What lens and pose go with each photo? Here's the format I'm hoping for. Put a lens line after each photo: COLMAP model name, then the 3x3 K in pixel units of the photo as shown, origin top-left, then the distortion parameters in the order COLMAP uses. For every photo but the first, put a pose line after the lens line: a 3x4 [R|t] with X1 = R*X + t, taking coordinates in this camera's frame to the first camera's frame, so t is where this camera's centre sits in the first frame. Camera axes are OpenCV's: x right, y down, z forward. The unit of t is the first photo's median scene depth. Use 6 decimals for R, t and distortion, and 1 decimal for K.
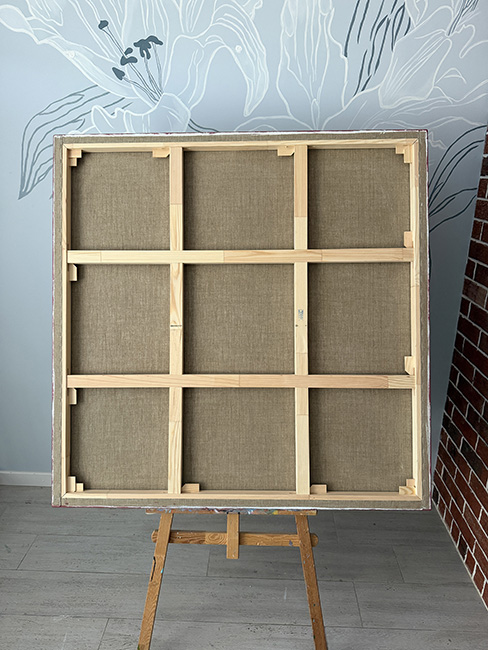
lens RADIAL K [[463.5, 0, 245.9], [0, 463.5, 323.4], [0, 0, 1]] dist [-0.010621, -0.006792]
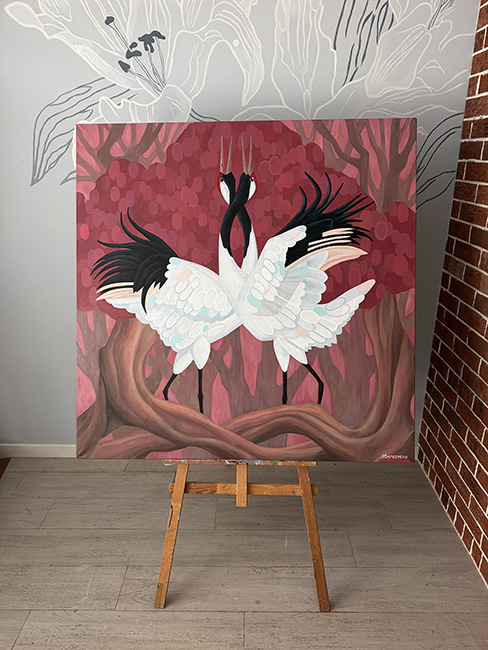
lens RADIAL K [[463.5, 0, 244.0], [0, 463.5, 326.0], [0, 0, 1]] dist [-0.010621, -0.006792]
pose [[0.999604, -0.017770, 0.021835, -0.031275], [0.017190, 0.999502, 0.026465, 0.038268], [-0.022294, -0.026079, 0.999411, -0.094050]]
